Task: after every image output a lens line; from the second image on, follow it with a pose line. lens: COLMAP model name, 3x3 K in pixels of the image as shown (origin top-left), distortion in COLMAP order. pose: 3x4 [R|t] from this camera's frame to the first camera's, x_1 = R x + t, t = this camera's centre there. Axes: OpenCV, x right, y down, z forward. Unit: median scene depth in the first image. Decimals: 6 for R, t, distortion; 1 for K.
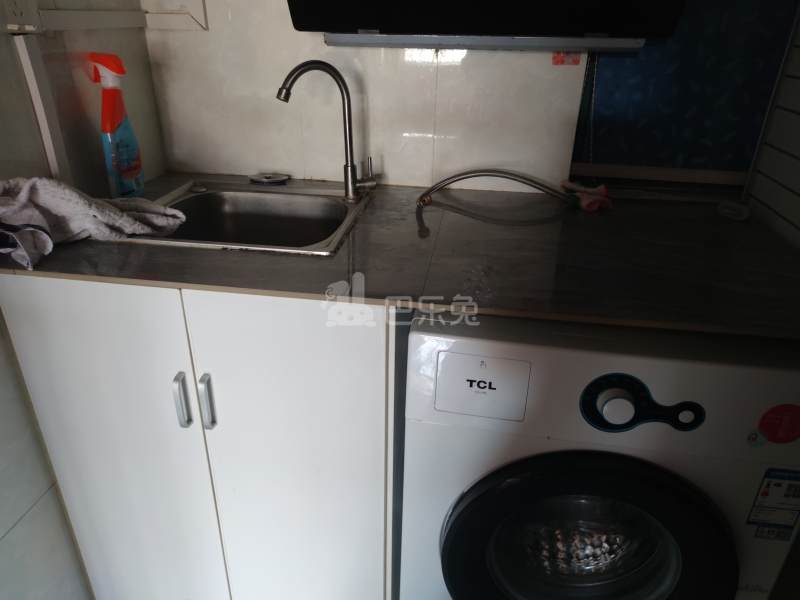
lens RADIAL K [[558.4, 0, 399.3], [0, 558.4, 300.0], [0, 0, 1]] dist [0.058505, -0.053206]
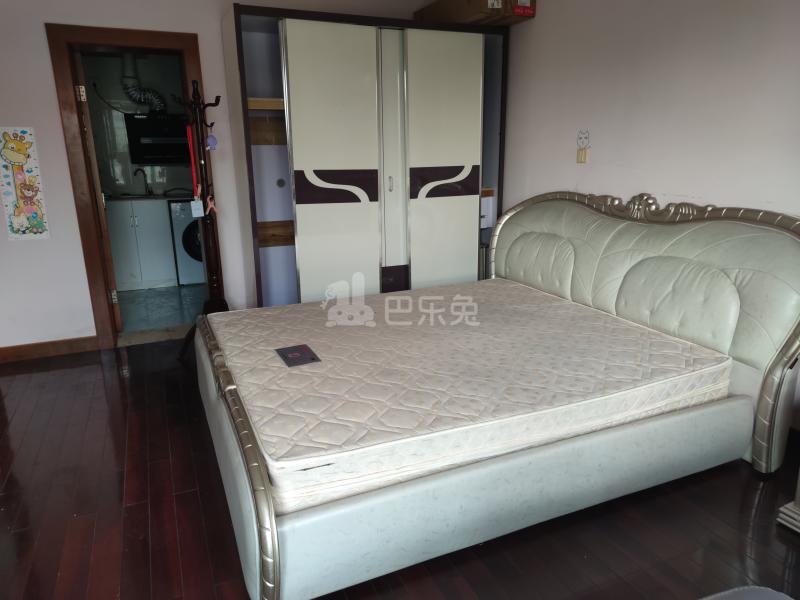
lens RADIAL K [[558.4, 0, 405.4], [0, 558.4, 299.6], [0, 0, 1]] dist [0.058505, -0.053206]
pose [[0.833354, -0.160065, 0.529056, -1.442419], [0.263063, 0.956655, -0.124936, 2.838956], [-0.486126, 0.243291, 0.839340, -5.984646]]
